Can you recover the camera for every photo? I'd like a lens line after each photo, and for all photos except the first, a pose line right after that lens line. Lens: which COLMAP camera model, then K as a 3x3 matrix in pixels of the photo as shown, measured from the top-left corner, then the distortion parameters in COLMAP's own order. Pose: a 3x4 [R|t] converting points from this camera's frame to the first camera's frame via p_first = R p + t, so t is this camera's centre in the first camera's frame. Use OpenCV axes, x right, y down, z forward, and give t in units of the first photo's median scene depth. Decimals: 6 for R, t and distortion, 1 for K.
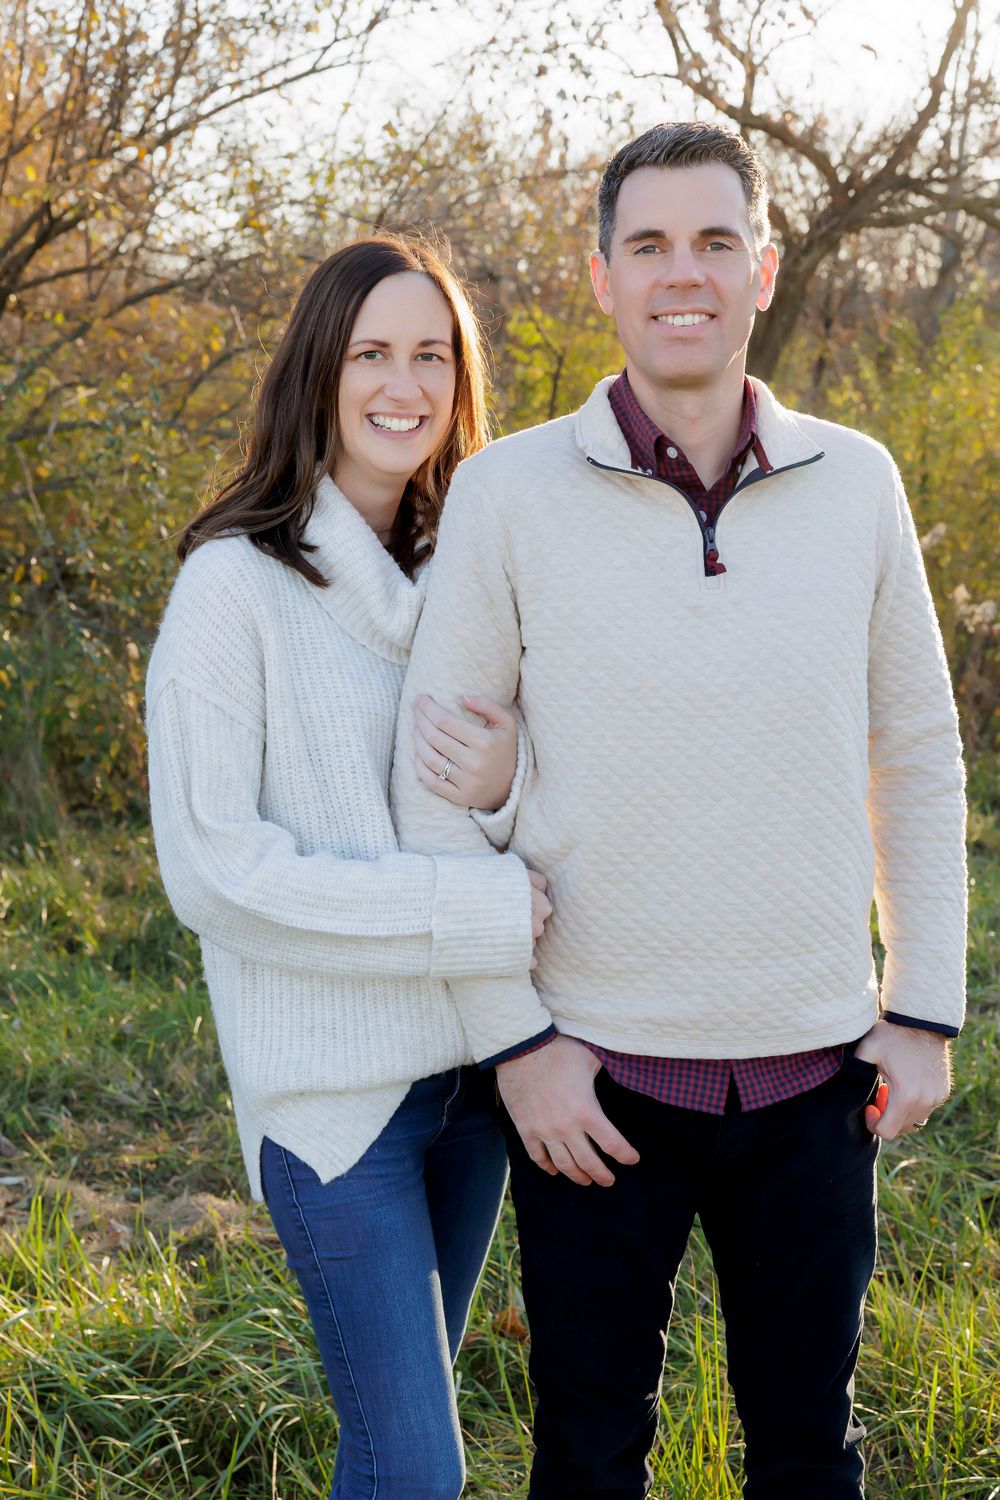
lens RADIAL K [[2443.1, 0, 500.0], [0, 2443.1, 750.0], [0, 0, 1]] dist [0.040774, 0.076894]
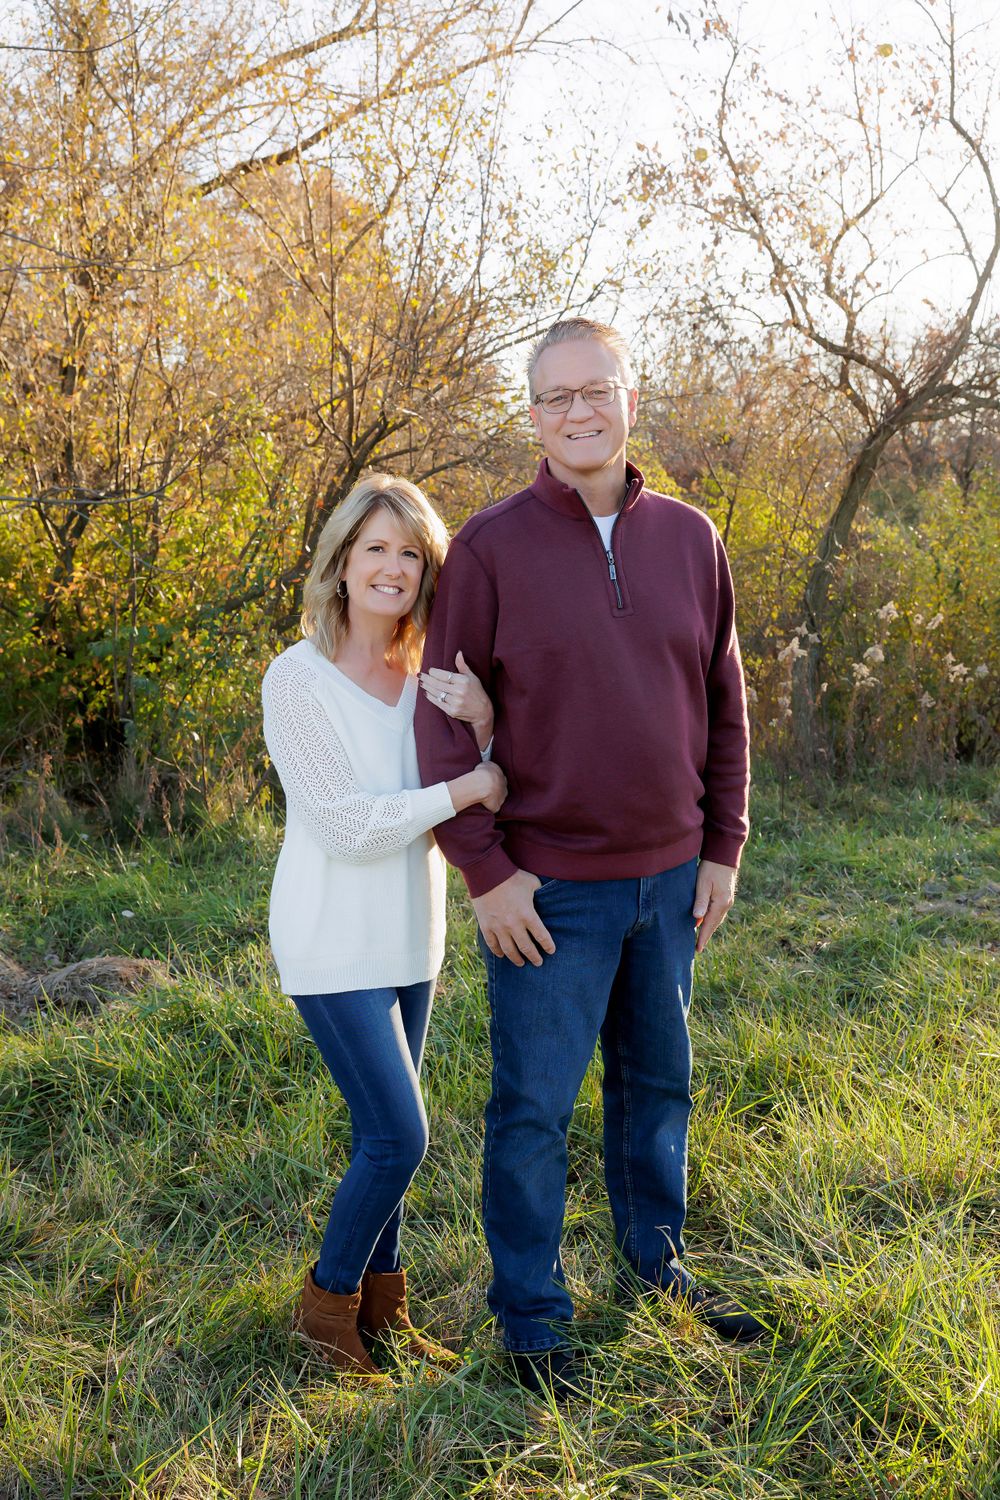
lens RADIAL K [[1806.2, 0, 500.0], [0, 1806.2, 750.0], [0, 0, 1]] dist [0.019838, 0.002959]
pose [[0.988911, 0.022032, -0.146864, 0.065610], [-0.024316, 0.999609, -0.013778, 0.015233], [0.146503, 0.017196, 0.989061, -0.159708]]
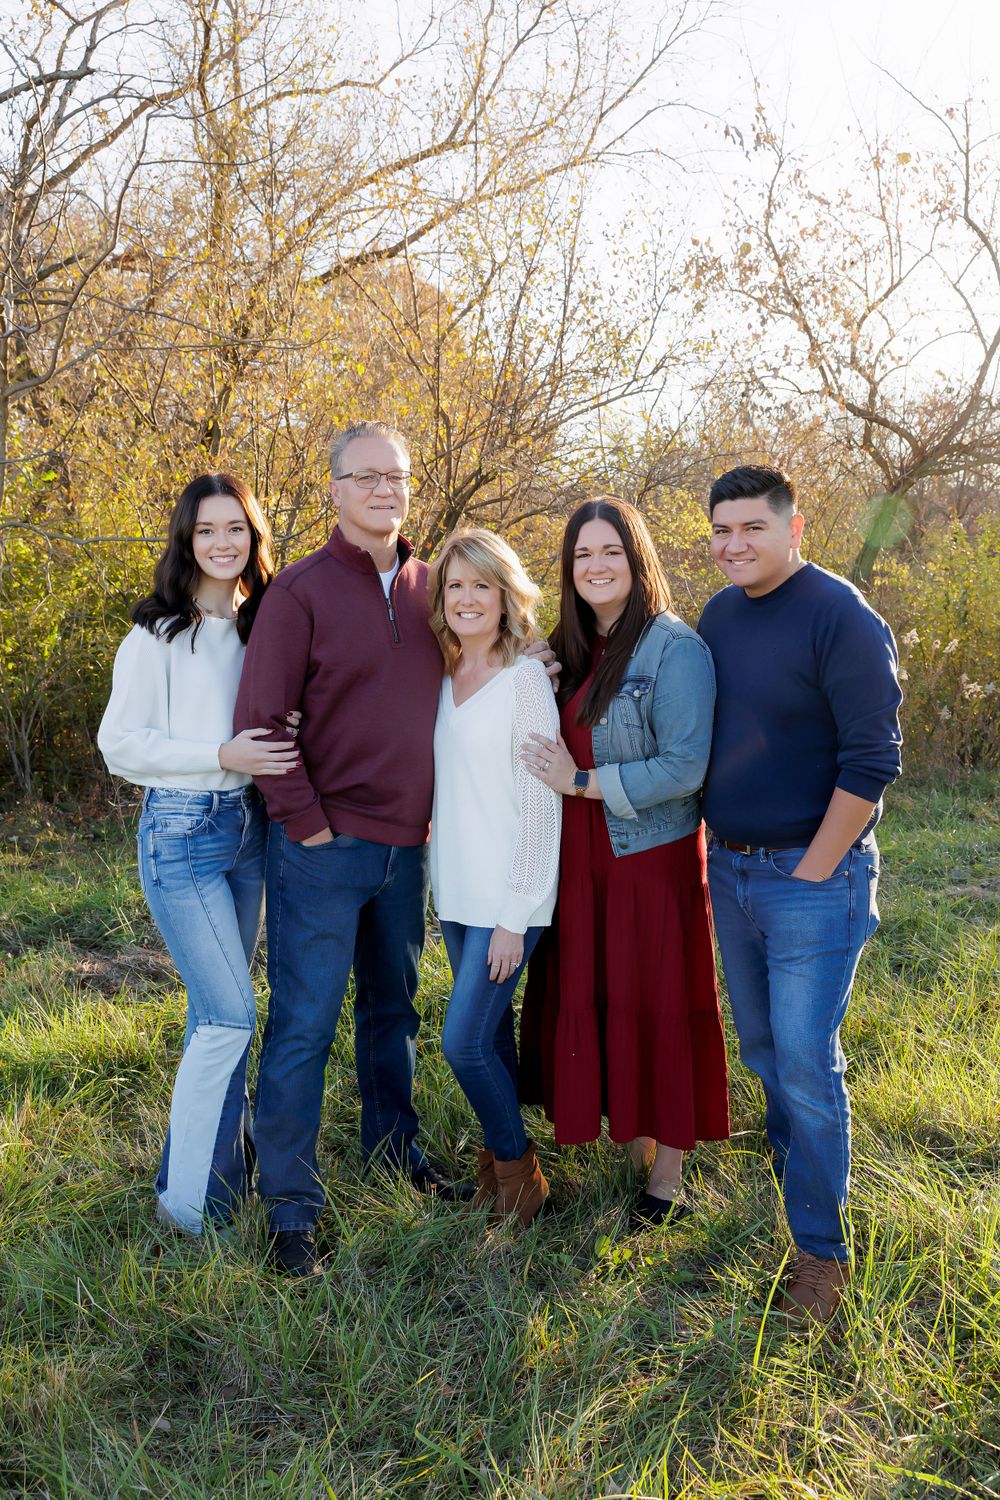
lens RADIAL K [[1525.0, 0, 500.0], [0, 1525.0, 750.0], [0, 0, 1]] dist [0.029146, 0.010048]
pose [[0.984105, 0.027806, -0.175395, 0.042815], [-0.030951, 0.999405, -0.015219, 0.015658], [0.174867, 0.020406, 0.984381, -0.159828]]
